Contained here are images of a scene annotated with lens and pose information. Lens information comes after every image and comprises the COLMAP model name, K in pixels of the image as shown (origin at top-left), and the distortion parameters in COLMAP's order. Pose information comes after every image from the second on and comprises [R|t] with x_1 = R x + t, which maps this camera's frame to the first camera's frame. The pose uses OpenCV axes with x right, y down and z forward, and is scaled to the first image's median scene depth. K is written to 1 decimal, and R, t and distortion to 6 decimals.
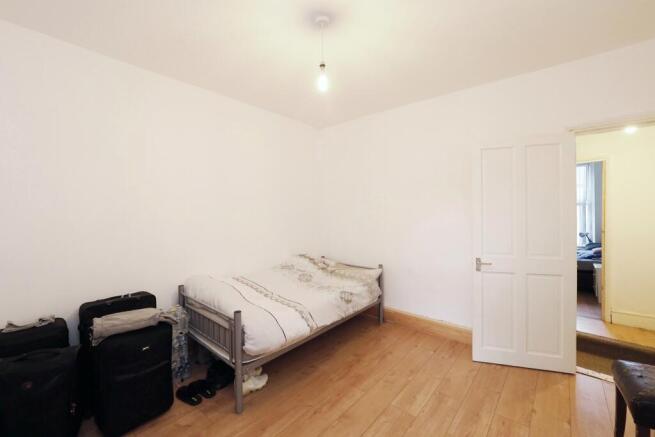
lens RADIAL K [[269.0, 0, 317.2], [0, 269.0, 218.1], [0, 0, 1]] dist [-0.036762, -0.000080]
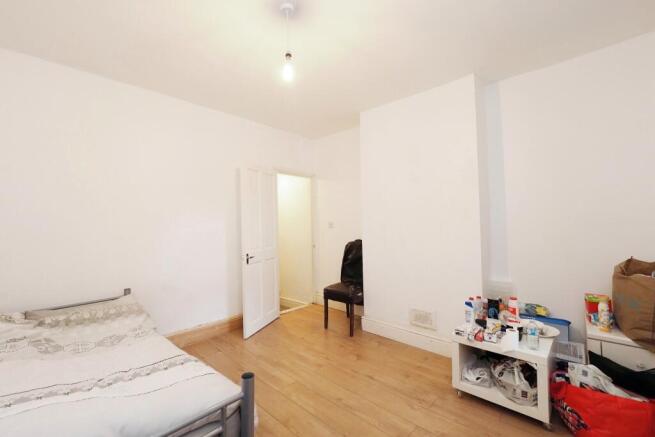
lens RADIAL K [[269.0, 0, 317.2], [0, 269.0, 218.1], [0, 0, 1]] dist [-0.036762, -0.000080]
pose [[0.009331, 0.029208, 0.999530, -0.723996], [0.028735, 0.999153, -0.029465, 0.033628], [-0.999544, 0.028996, 0.008484, 0.717965]]
